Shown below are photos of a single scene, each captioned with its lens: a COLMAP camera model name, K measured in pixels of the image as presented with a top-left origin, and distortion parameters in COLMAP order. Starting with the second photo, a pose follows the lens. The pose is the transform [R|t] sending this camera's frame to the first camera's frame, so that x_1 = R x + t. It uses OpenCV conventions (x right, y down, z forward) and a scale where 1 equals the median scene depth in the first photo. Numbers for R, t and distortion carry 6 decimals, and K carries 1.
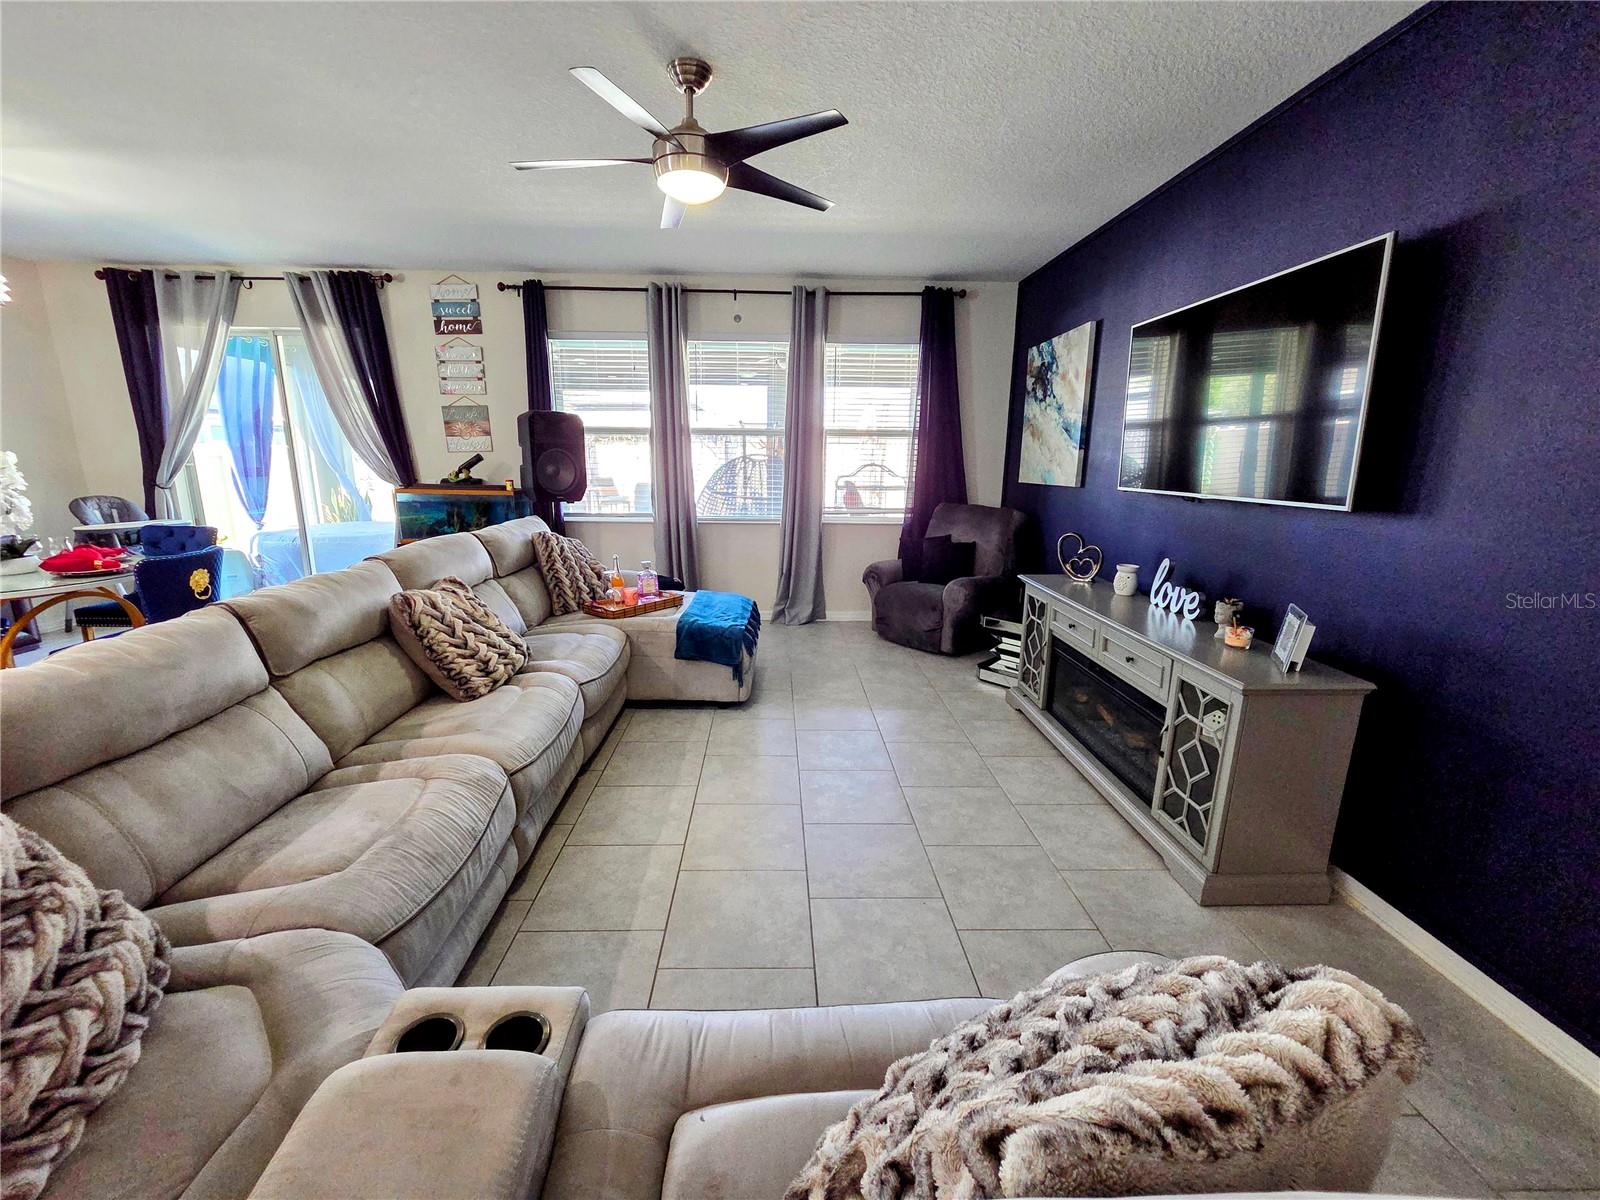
lens RADIAL K [[658.7, 0, 800.0], [0, 658.7, 600.4], [0, 0, 1]] dist [0.001415, -0.000011]
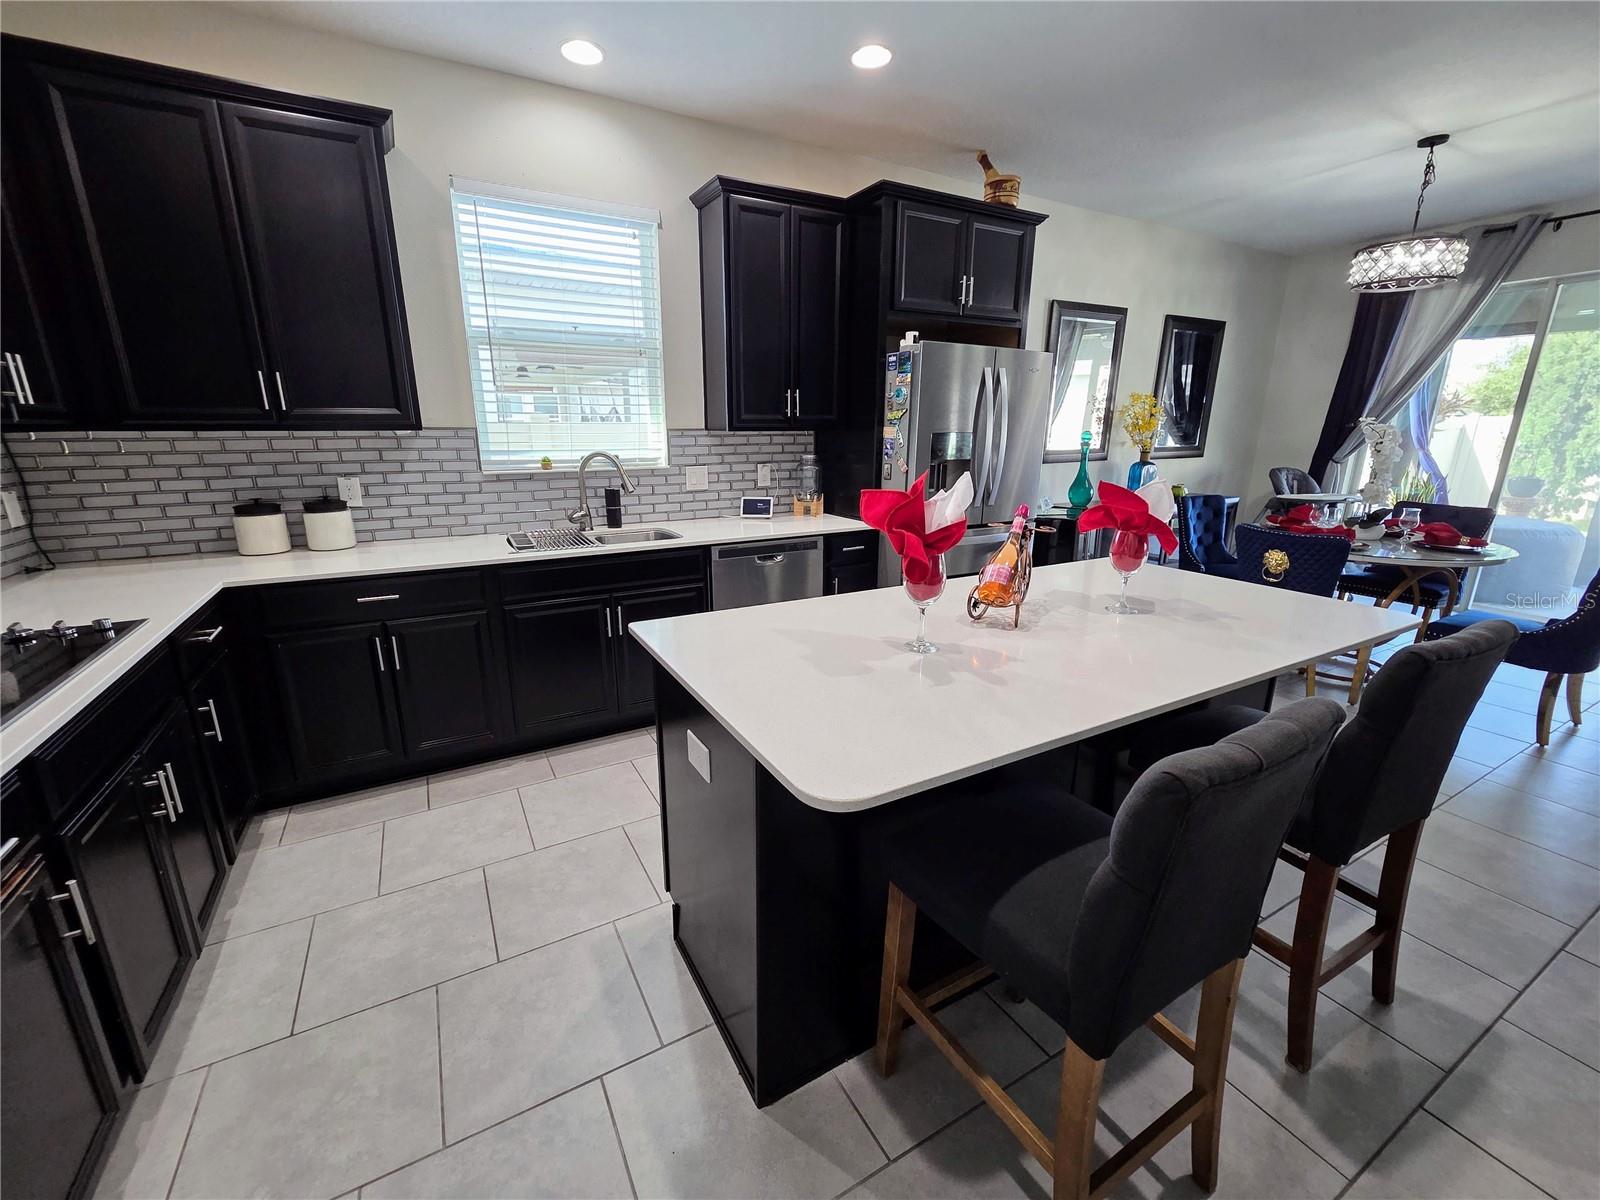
lens RADIAL K [[658.7, 0, 794.7], [0, 658.7, 602.7], [0, 0, 1]] dist [0.001415, -0.000011]
pose [[0.463170, 0.222178, -0.857969, -0.472458], [-0.191829, 0.970251, 0.147696, 0.055111], [0.865260, 0.096175, 0.492012, -0.227844]]
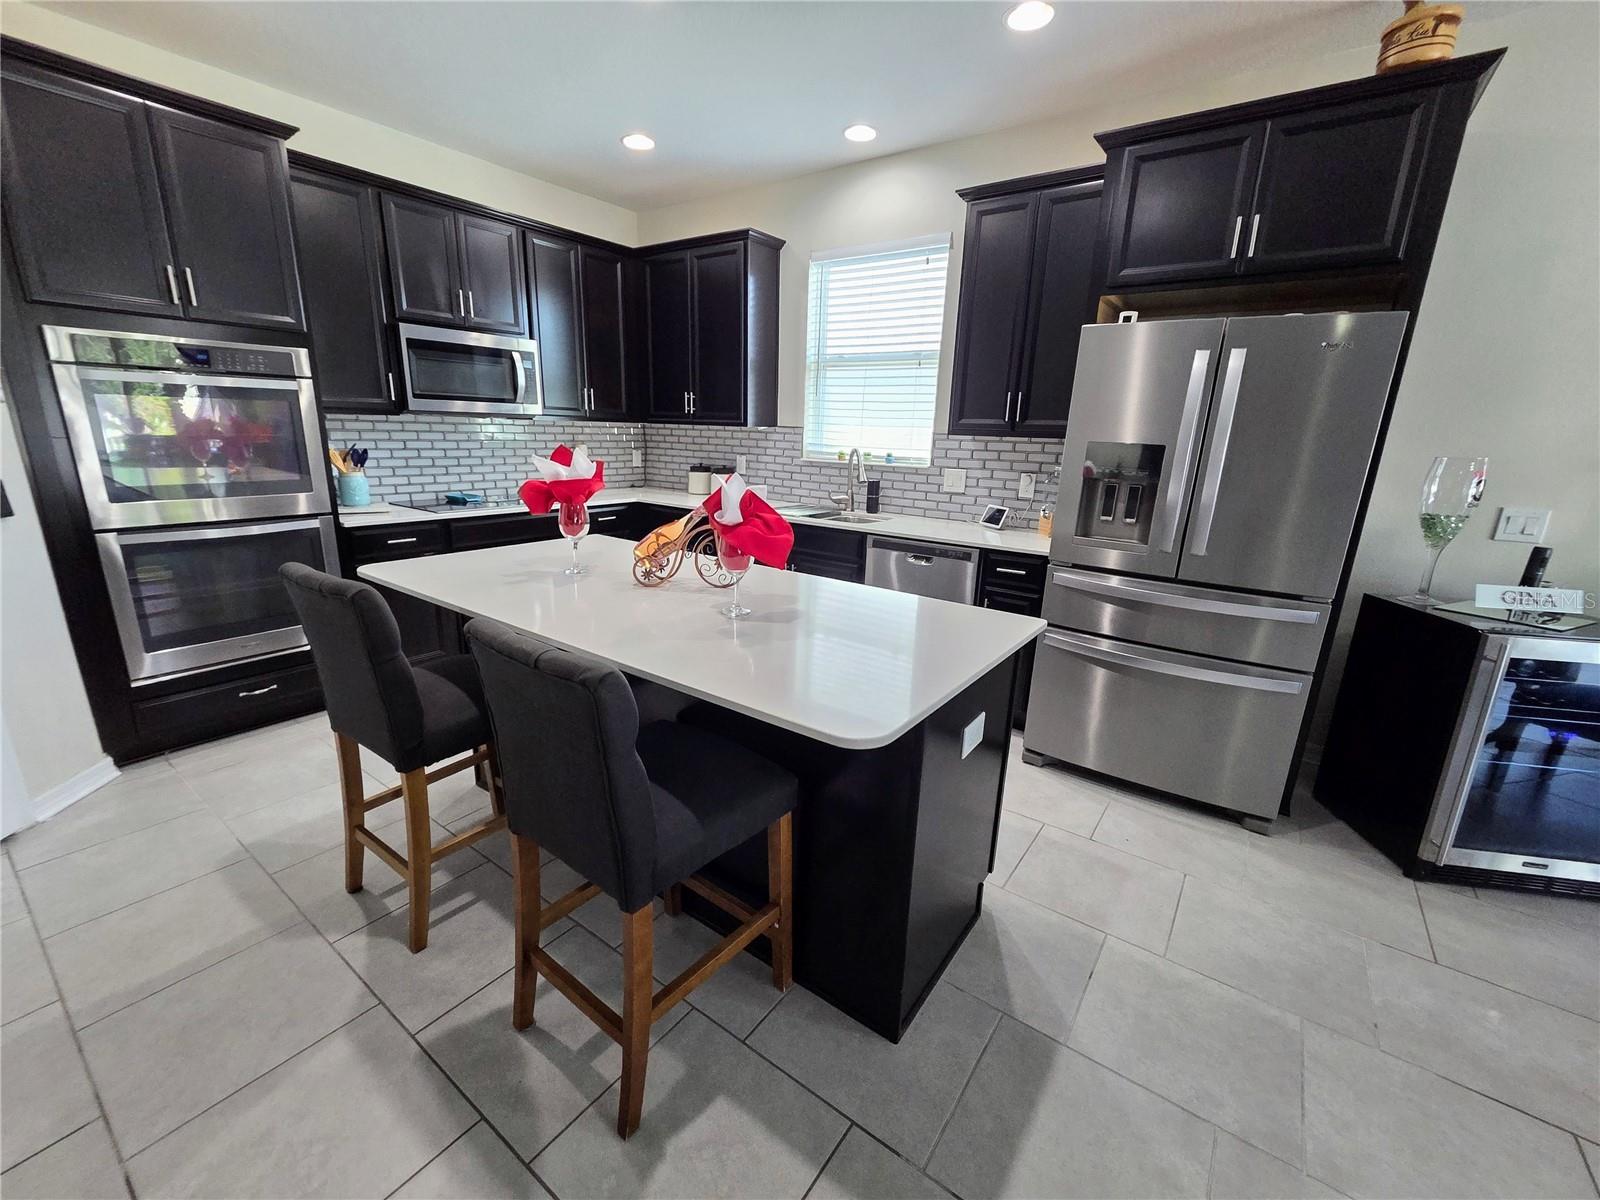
lens RADIAL K [[658.7, 0, 789.6], [0, 658.7, 609.4], [0, 0, 1]] dist [0.001415, -0.000011]
pose [[-0.609375, 0.183401, -0.771379, -0.449491], [-0.210947, 0.900316, 0.380700, -0.063251], [0.764306, 0.394709, -0.509942, 0.314152]]
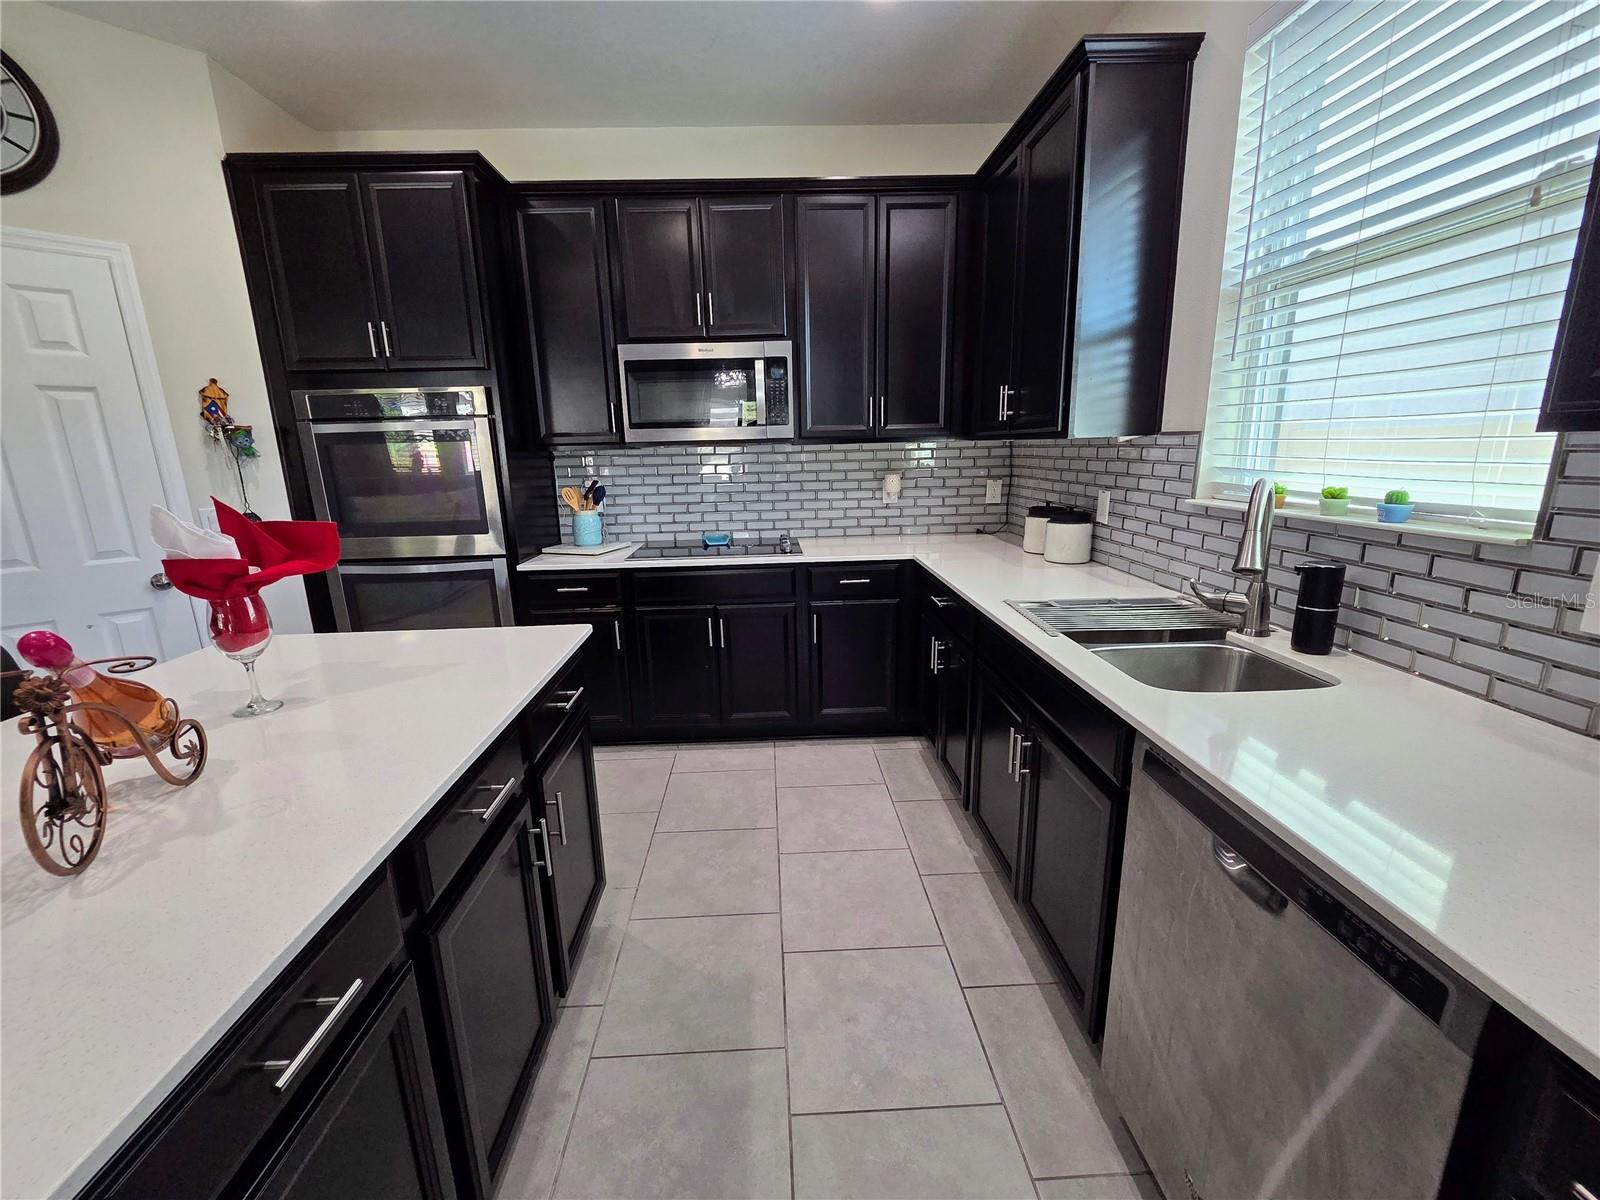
lens RADIAL K [[658.7, 0, 788.4], [0, 658.7, 603.1], [0, 0, 1]] dist [0.001415, -0.000011]
pose [[-0.999772, 0.017439, -0.012316, -0.908890], [0.010200, 0.896935, 0.442045, -0.039300], [0.018755, 0.441819, -0.896908, 0.191891]]
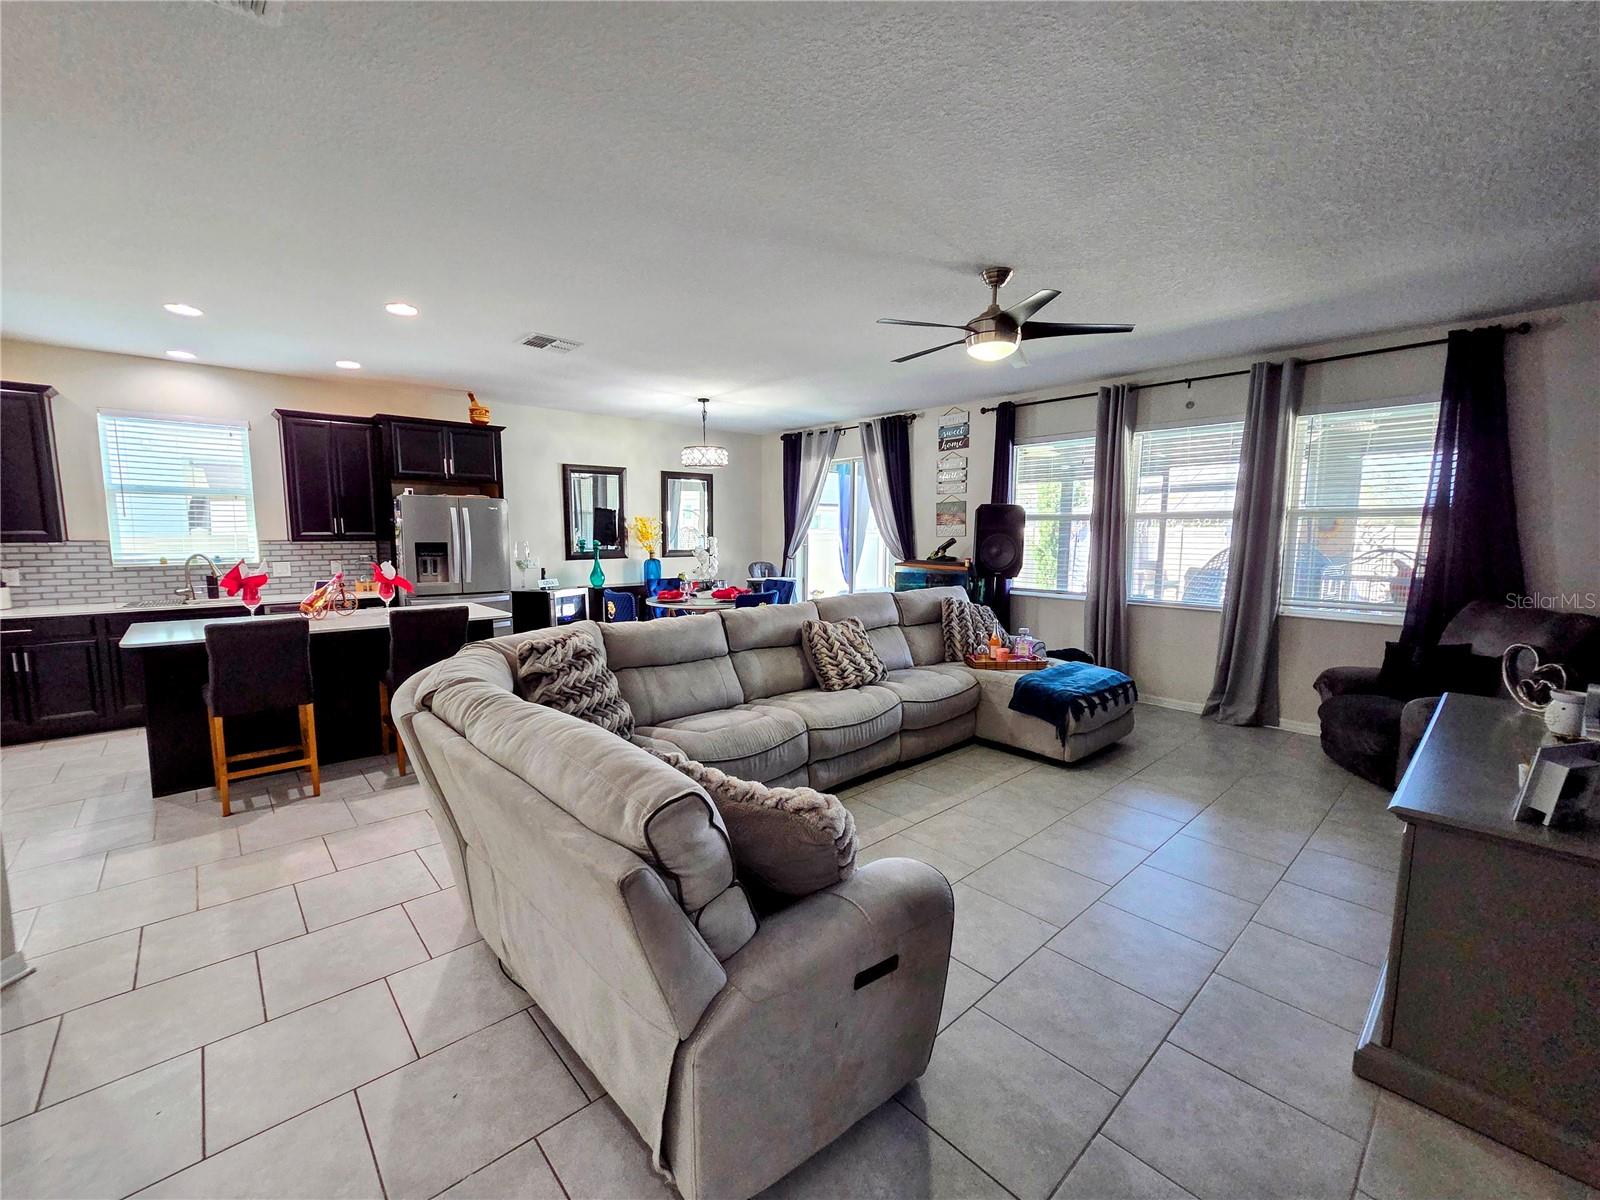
lens RADIAL K [[658.7, 0, 785.0], [0, 658.7, 601.6], [0, 0, 1]] dist [0.001415, -0.000011]
pose [[0.648842, 0.072508, -0.757461, 0.310715], [-0.163167, 0.985552, -0.045428, 0.013764], [0.743223, 0.153068, 0.651299, -0.071122]]
